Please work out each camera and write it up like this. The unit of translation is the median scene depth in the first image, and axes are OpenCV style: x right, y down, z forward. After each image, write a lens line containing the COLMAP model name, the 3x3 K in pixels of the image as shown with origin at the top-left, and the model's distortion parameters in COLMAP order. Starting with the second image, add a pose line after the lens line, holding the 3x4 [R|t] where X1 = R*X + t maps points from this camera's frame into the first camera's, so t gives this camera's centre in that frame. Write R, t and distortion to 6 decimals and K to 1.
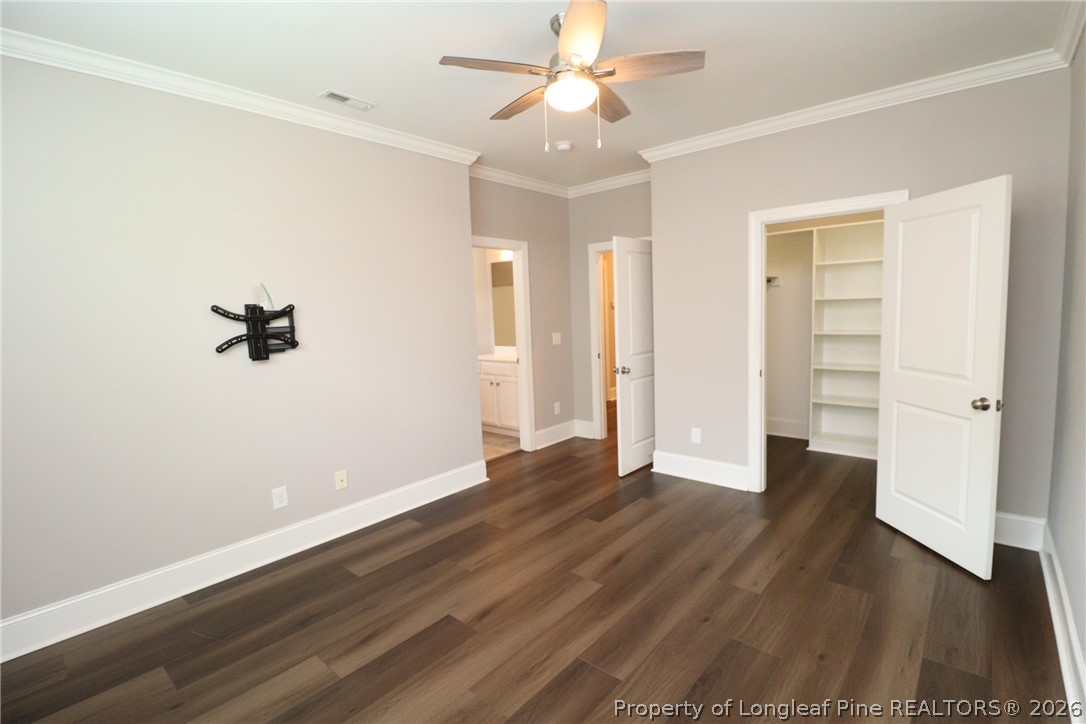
lens RADIAL K [[503.1, 0, 558.6], [0, 503.1, 354.5], [0, 0, 1]] dist [0.000268, -0.012841]
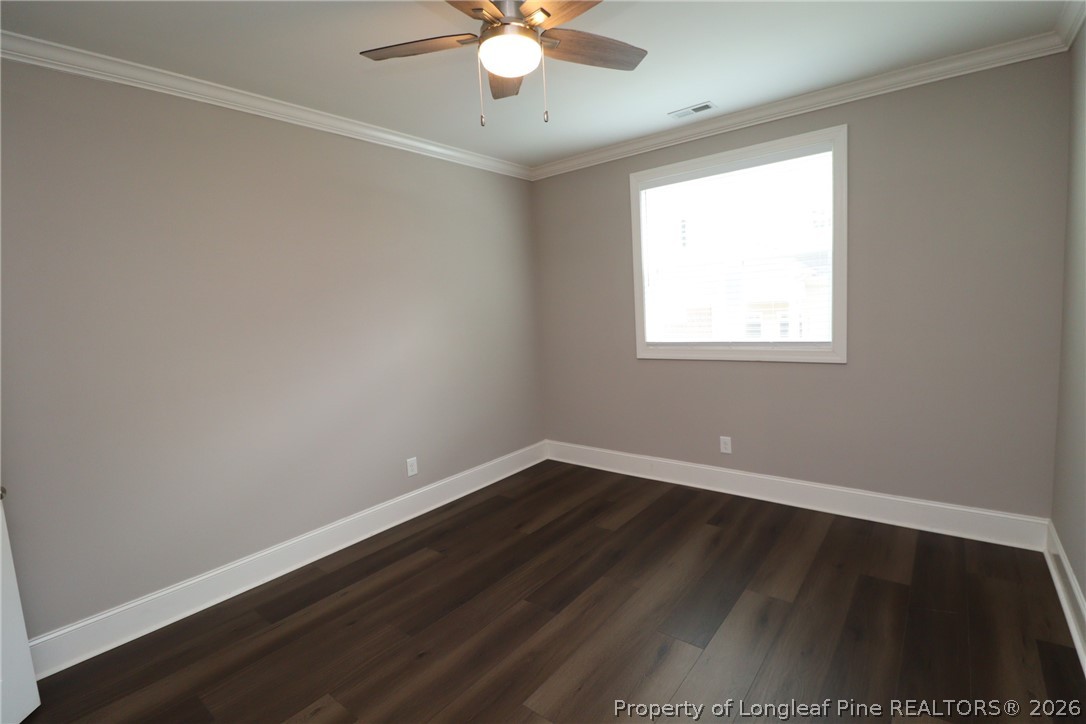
lens RADIAL K [[503.1, 0, 558.6], [0, 503.1, 354.5], [0, 0, 1]] dist [0.000268, -0.012841]
pose [[-0.995240, 0.090256, -0.036759, 0.017408], [0.081295, 0.976904, 0.197611, -0.151038], [0.053745, 0.193682, -0.979591, 1.494070]]
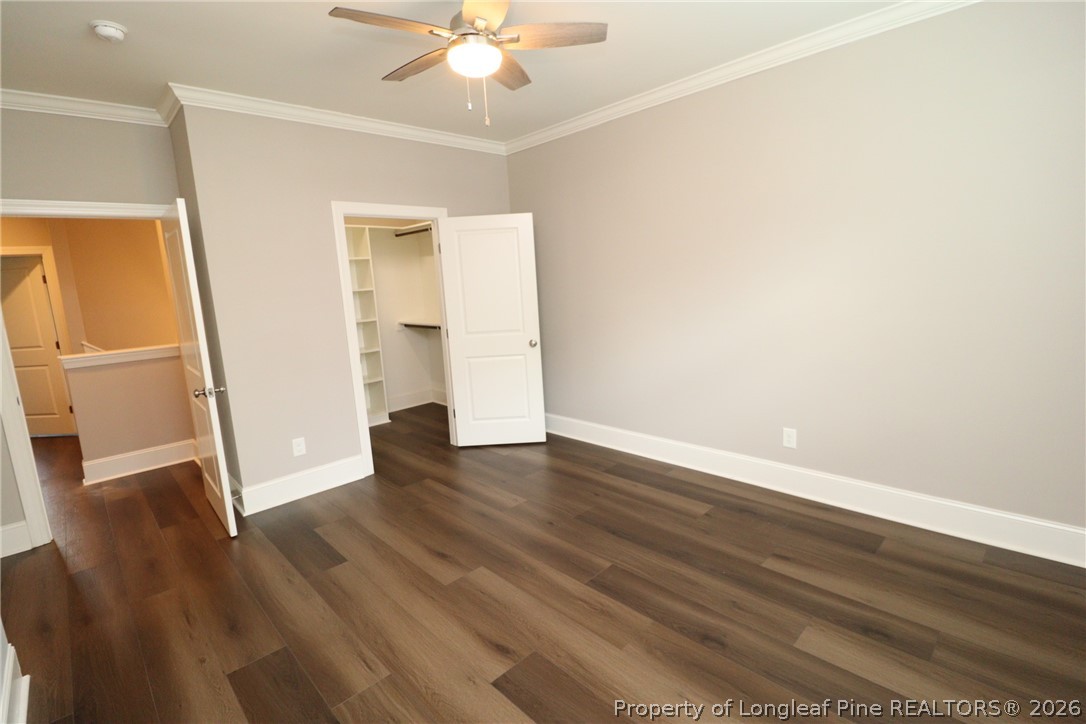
lens RADIAL K [[503.1, 0, 558.6], [0, 503.1, 354.5], [0, 0, 1]] dist [0.000268, -0.012841]
pose [[0.087318, -0.119894, 0.988939, -0.771018], [0.149159, 0.983113, 0.106018, -0.030854], [-0.984950, 0.138252, 0.103726, 0.643761]]
